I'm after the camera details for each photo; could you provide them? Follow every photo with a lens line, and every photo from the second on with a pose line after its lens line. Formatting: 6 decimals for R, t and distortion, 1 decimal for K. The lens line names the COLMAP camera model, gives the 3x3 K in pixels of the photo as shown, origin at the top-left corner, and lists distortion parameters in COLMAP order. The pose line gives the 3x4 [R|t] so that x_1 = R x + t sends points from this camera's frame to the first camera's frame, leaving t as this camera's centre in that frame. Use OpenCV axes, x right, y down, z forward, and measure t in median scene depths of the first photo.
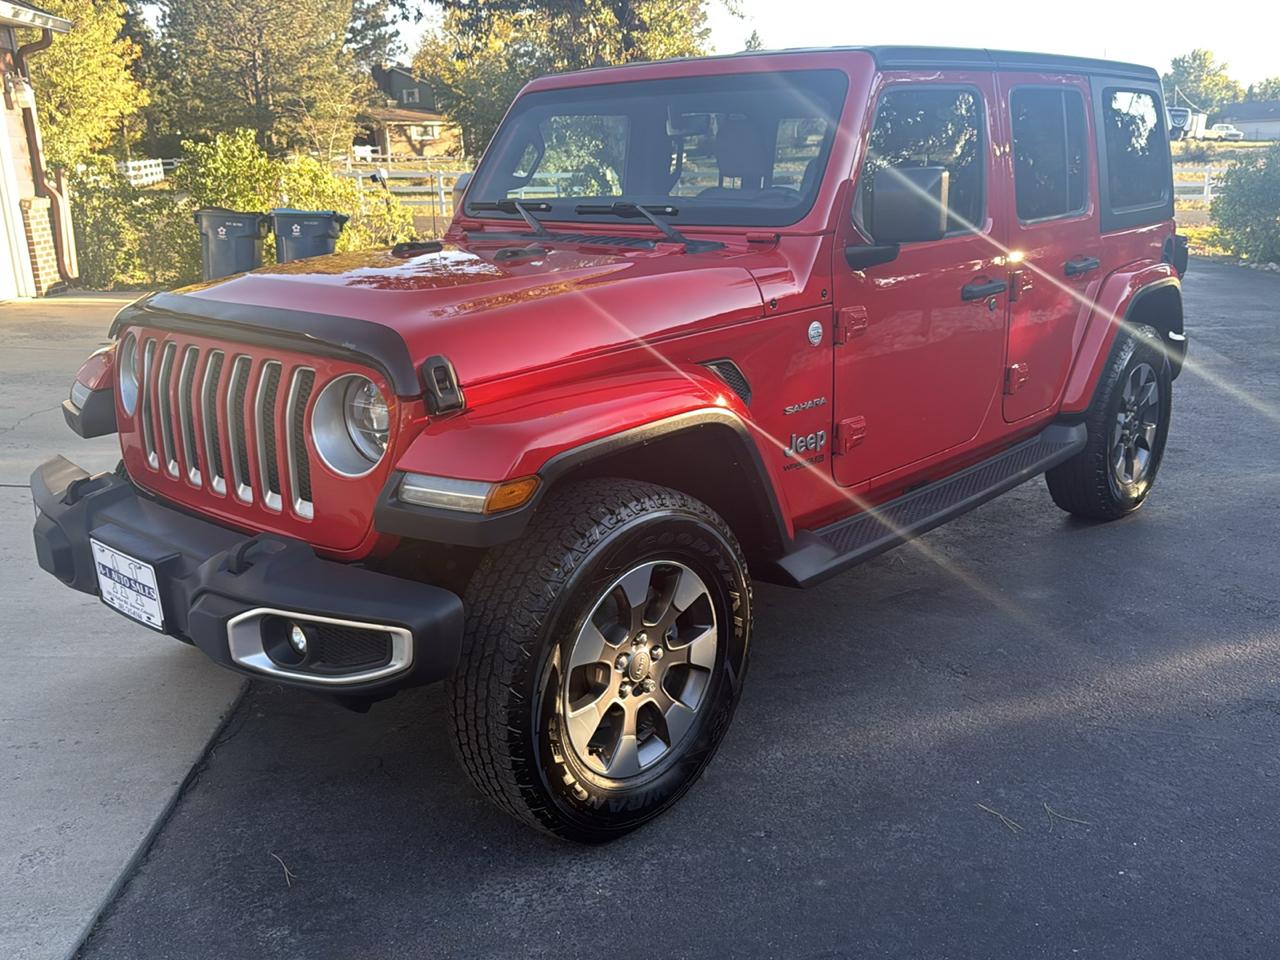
lens RADIAL K [[1151.8, 0, 640.0], [0, 1151.8, 480.0], [0, 0, 1]] dist [0.112032, -0.200520]
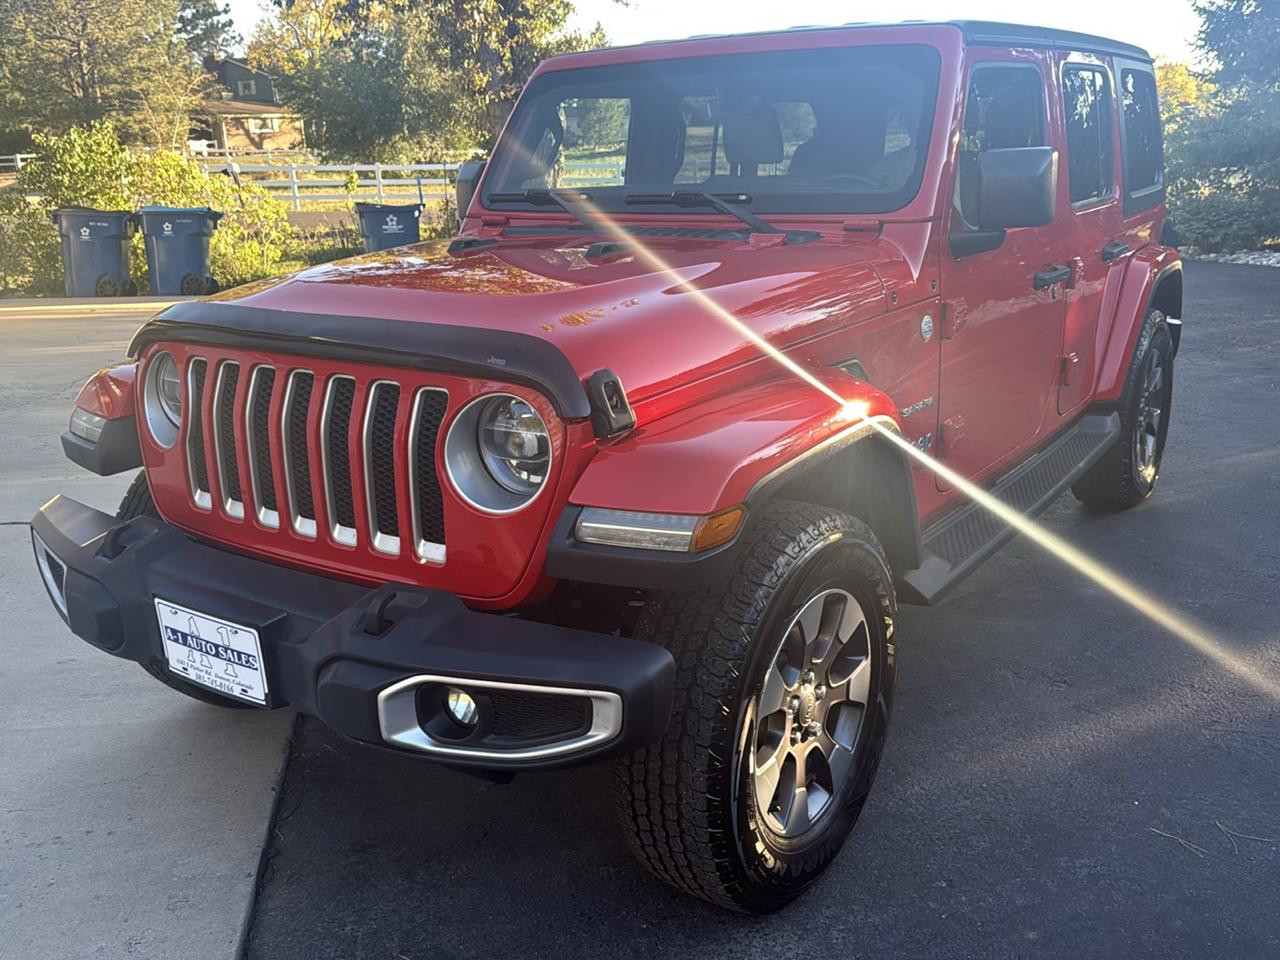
lens RADIAL K [[1151.8, 0, 640.0], [0, 1151.8, 480.0], [0, 0, 1]] dist [0.112032, -0.200520]
pose [[0.991430, -0.043396, 0.123224, -0.158394], [0.042700, 0.999054, 0.008293, -0.019039], [-0.123467, -0.002960, 0.992344, 0.088770]]
